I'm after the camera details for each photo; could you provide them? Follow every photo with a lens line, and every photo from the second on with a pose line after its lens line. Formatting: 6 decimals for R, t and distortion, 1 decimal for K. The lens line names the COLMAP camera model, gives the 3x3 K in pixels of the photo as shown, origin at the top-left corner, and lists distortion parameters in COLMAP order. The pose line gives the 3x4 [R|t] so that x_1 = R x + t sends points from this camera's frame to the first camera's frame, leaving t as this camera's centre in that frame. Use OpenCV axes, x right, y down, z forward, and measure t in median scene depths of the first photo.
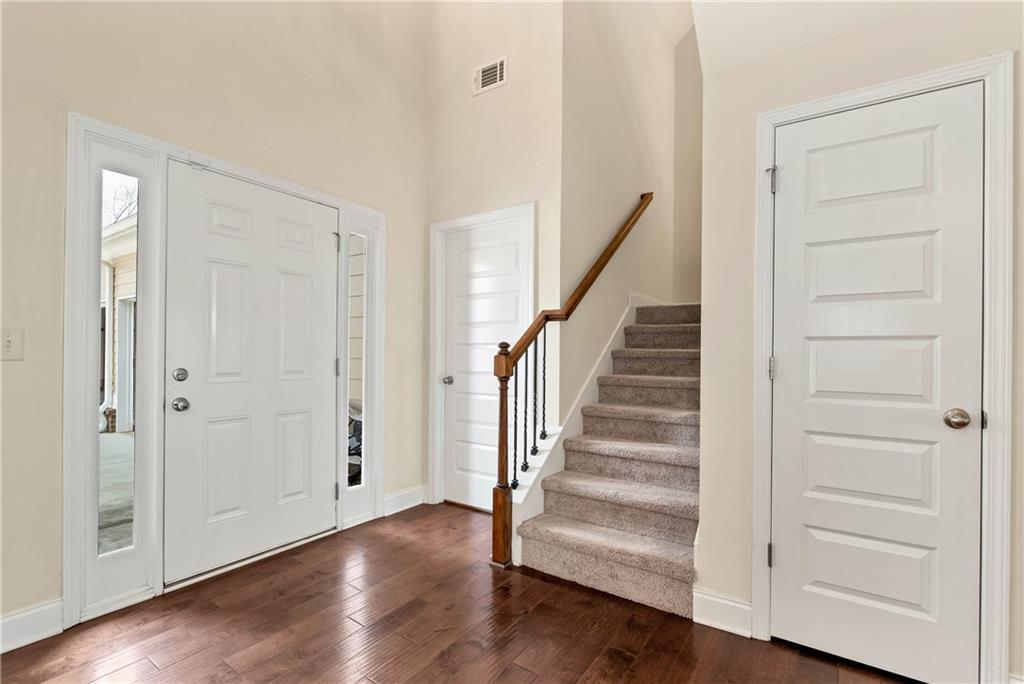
lens RADIAL K [[466.3, 0, 511.2], [0, 466.3, 353.0], [0, 0, 1]] dist [-0.001678, -0.000450]
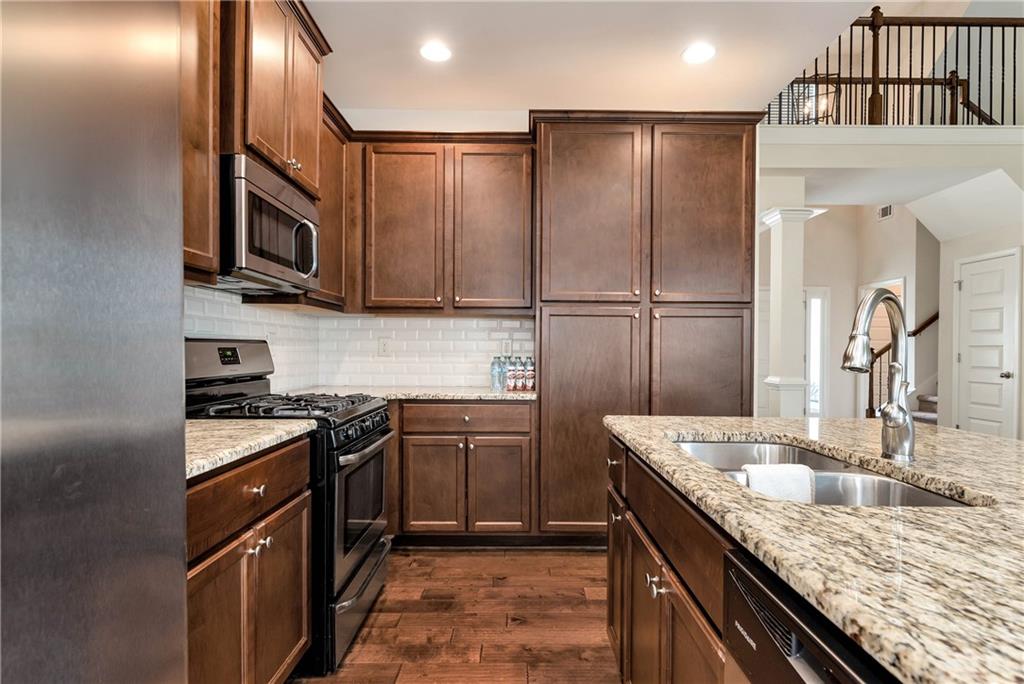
lens RADIAL K [[539.8, 0, 509.7], [0, 539.8, 349.4], [0, 0, 1]] dist [-0.000756, -0.001675]
pose [[0.558761, -0.011141, -0.829254, 1.000160], [0.001847, 0.999924, -0.012189, 0.010417], [0.829327, 0.005279, 0.558739, -1.666311]]
